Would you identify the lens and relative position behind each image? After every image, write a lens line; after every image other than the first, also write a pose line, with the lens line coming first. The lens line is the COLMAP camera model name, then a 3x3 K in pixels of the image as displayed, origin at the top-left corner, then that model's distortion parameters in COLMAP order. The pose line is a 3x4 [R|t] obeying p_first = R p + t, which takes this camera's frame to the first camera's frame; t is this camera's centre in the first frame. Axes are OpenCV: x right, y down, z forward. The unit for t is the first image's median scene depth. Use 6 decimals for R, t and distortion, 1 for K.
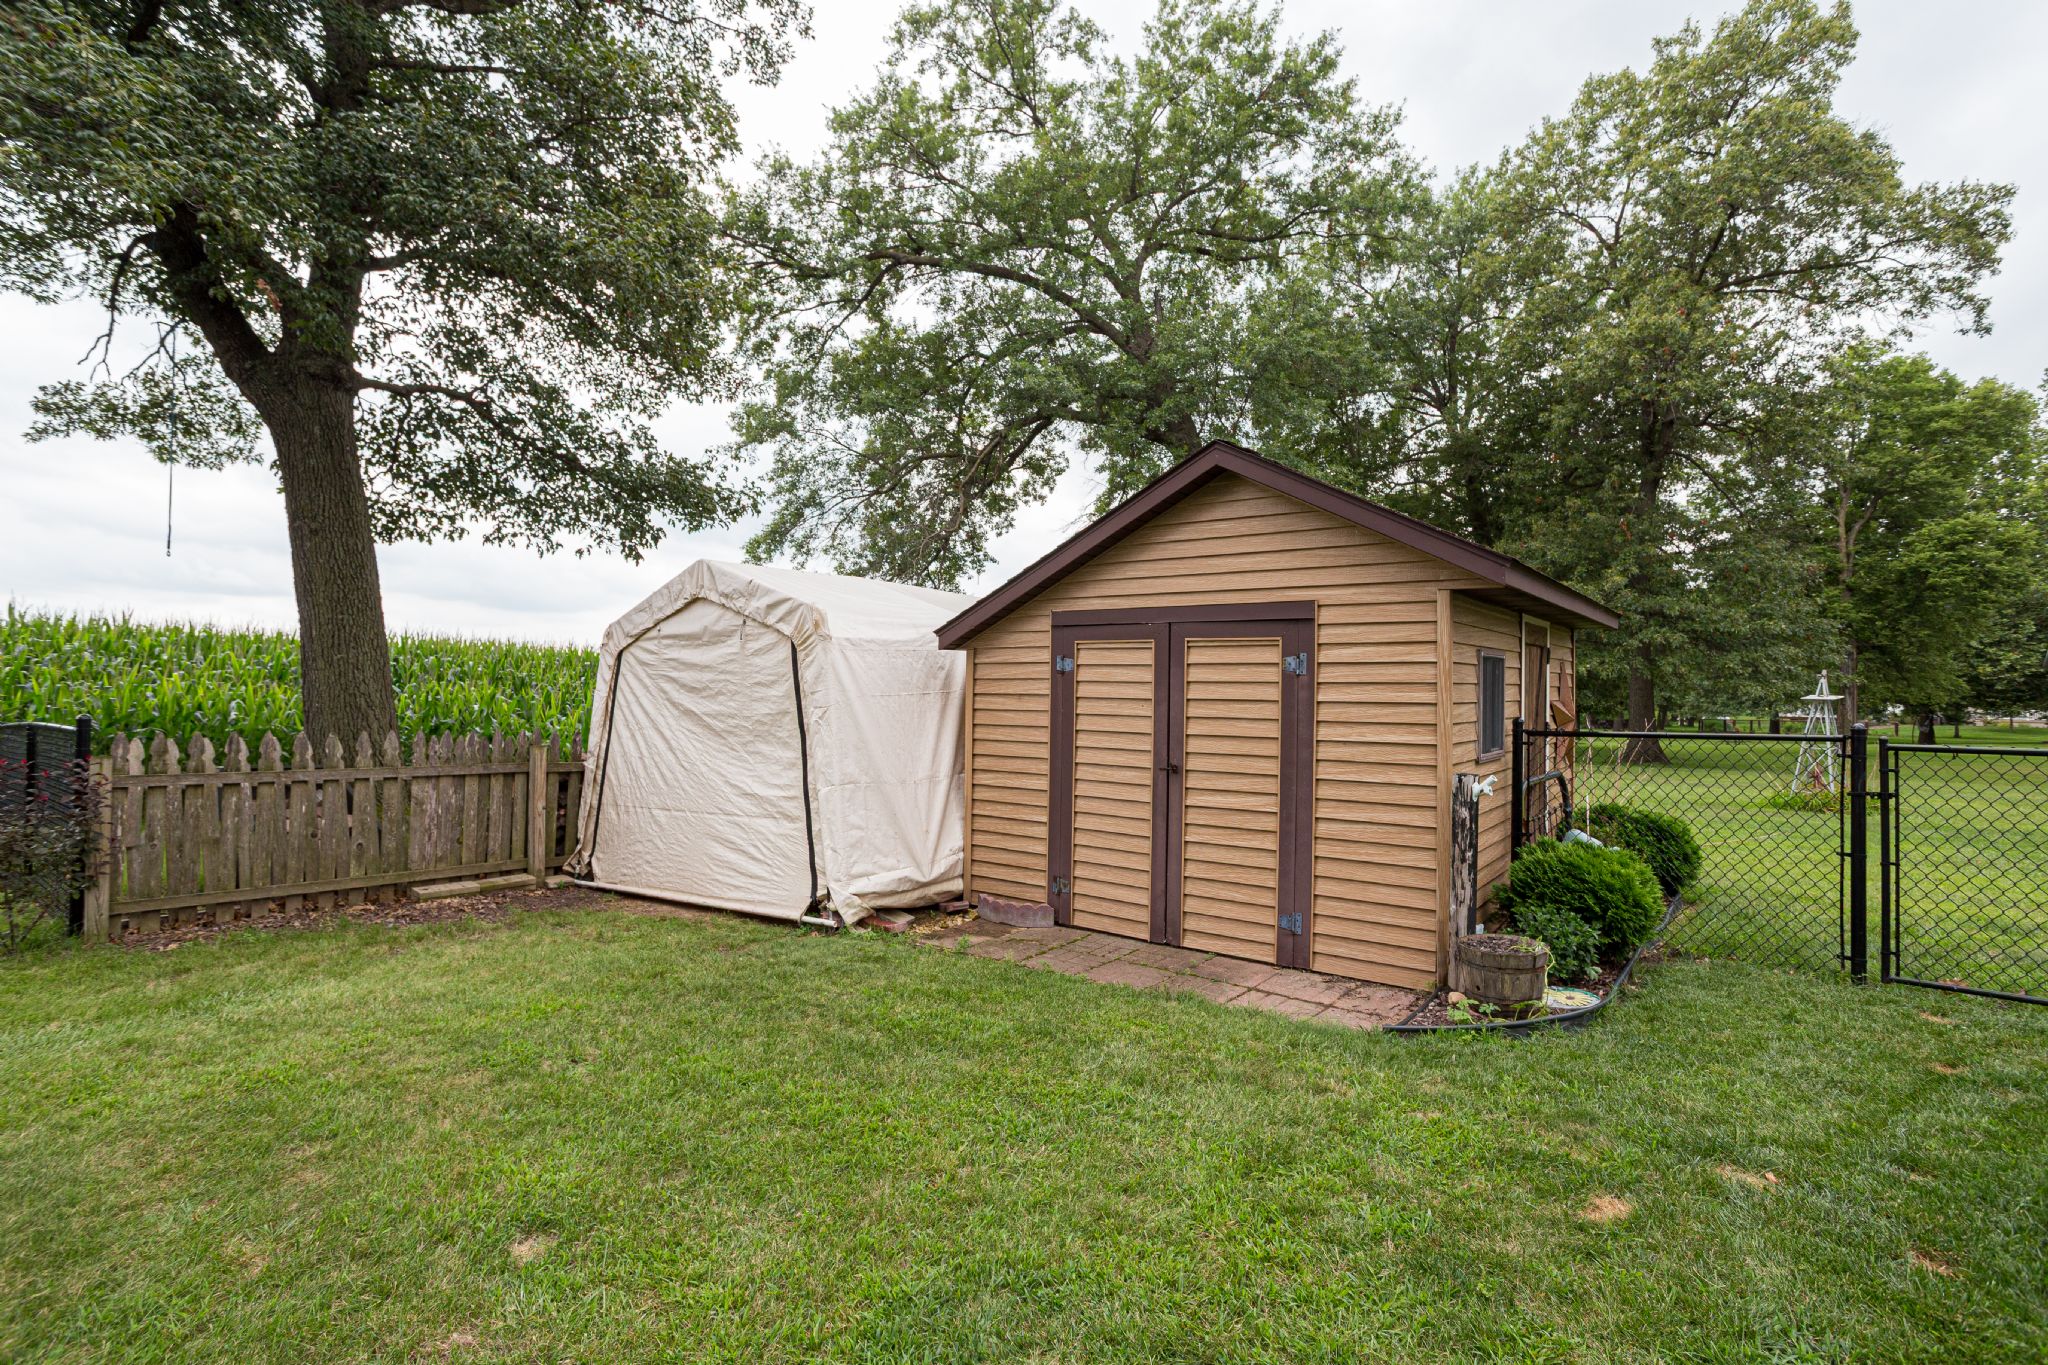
lens RADIAL K [[1006.8, 0, 1029.6], [0, 1006.8, 680.3], [0, 0, 1]] dist [-0.043241, 0.023395]
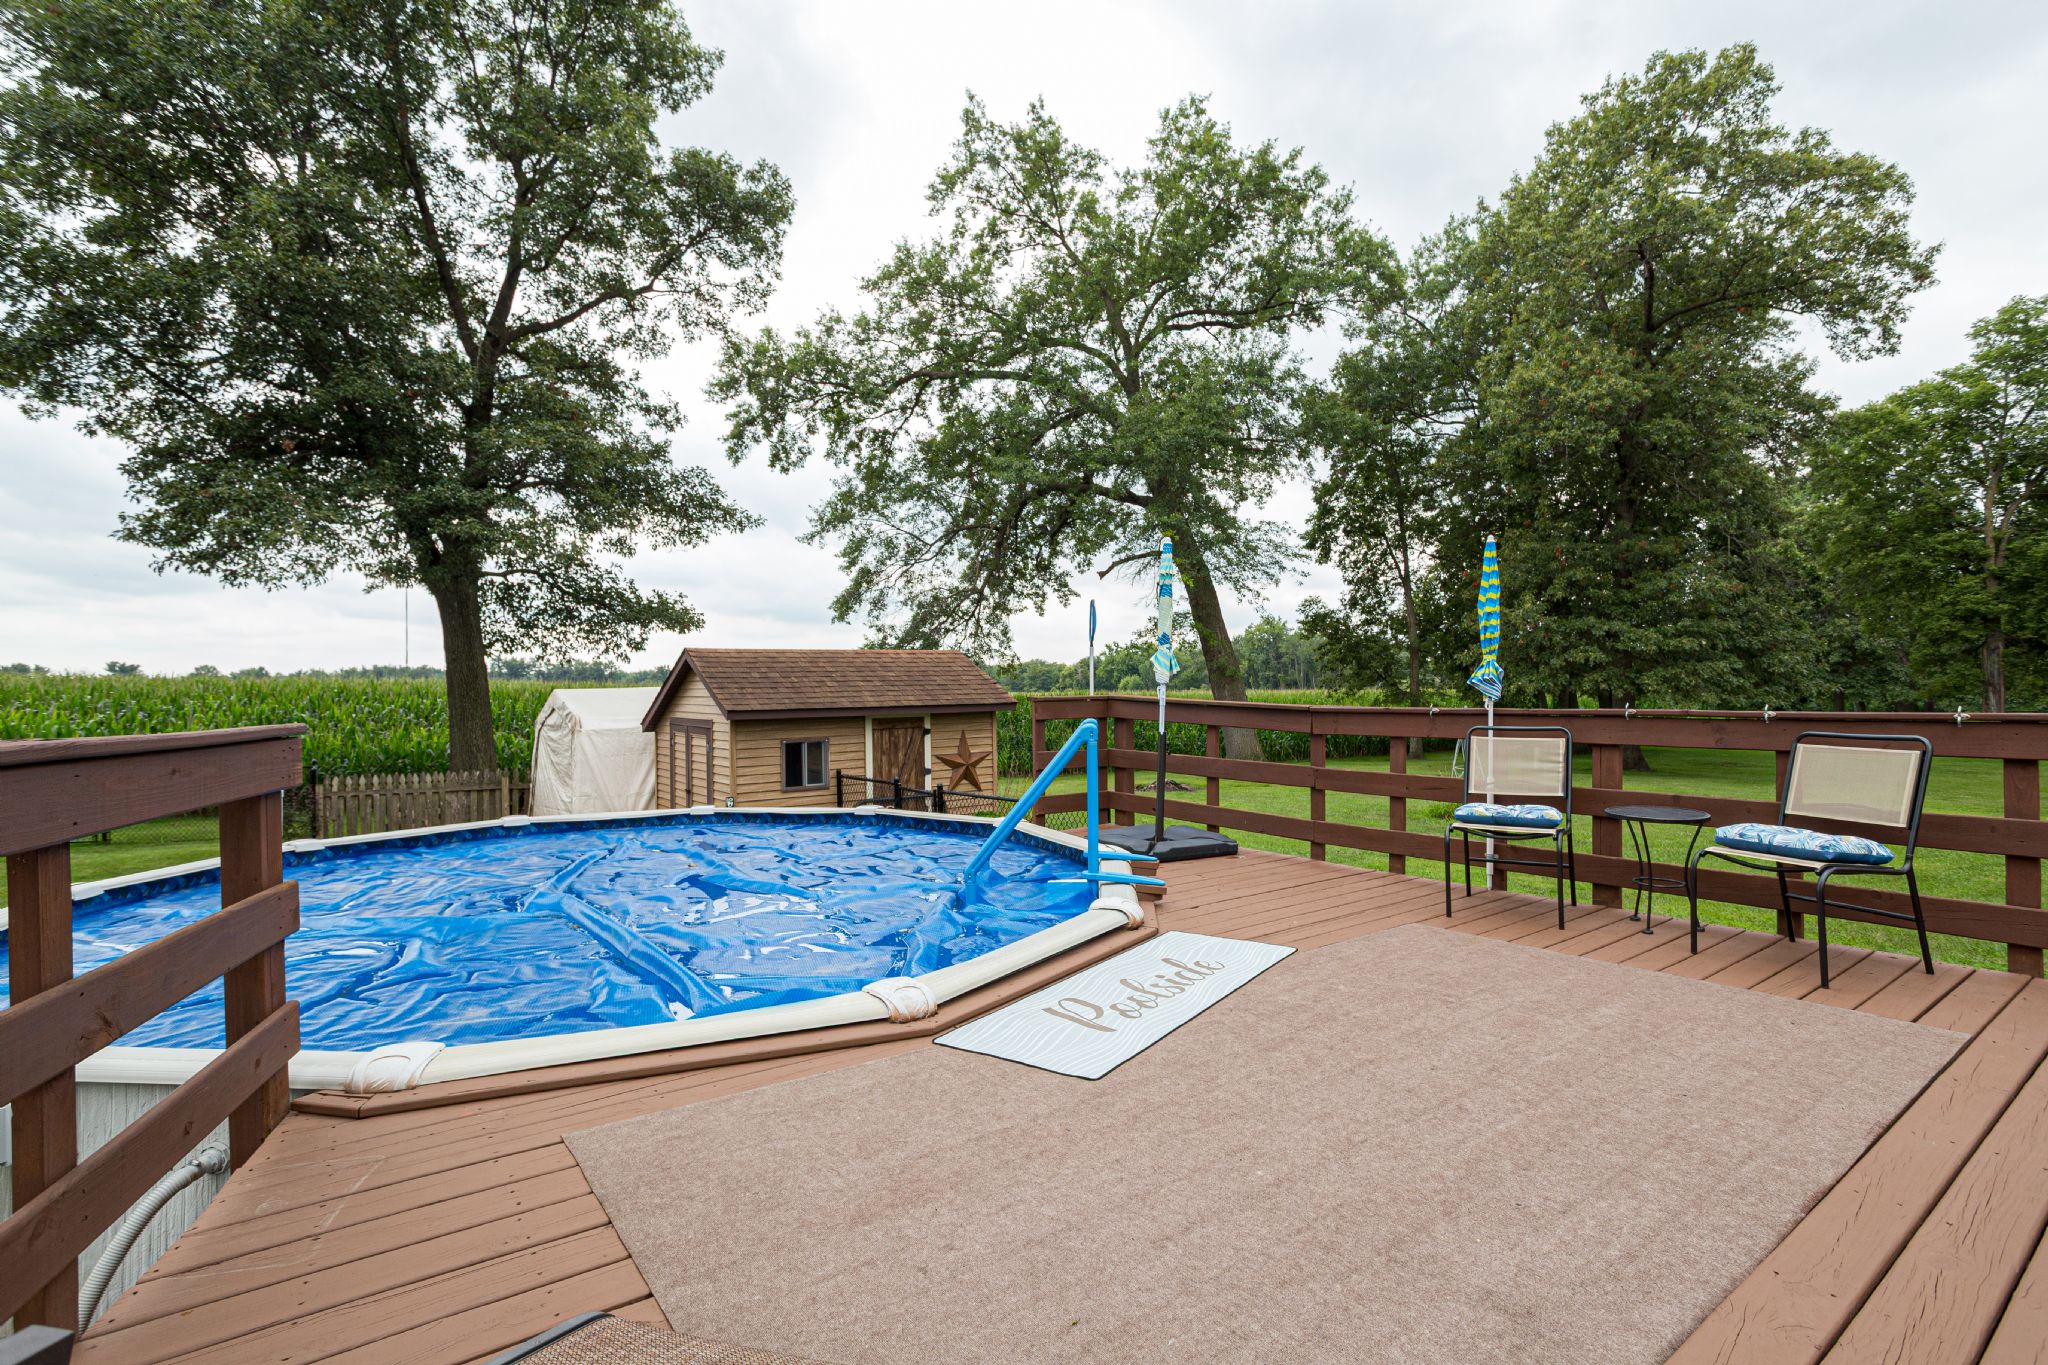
lens RADIAL K [[1006.8, 0, 1021.8], [0, 1006.8, 684.0], [0, 0, 1]] dist [-0.043241, 0.023395]
pose [[0.961038, -0.024574, -0.275322, 0.323924], [0.026577, 0.999640, 0.003546, -0.030643], [0.275136, -0.010725, 0.961346, -0.203889]]
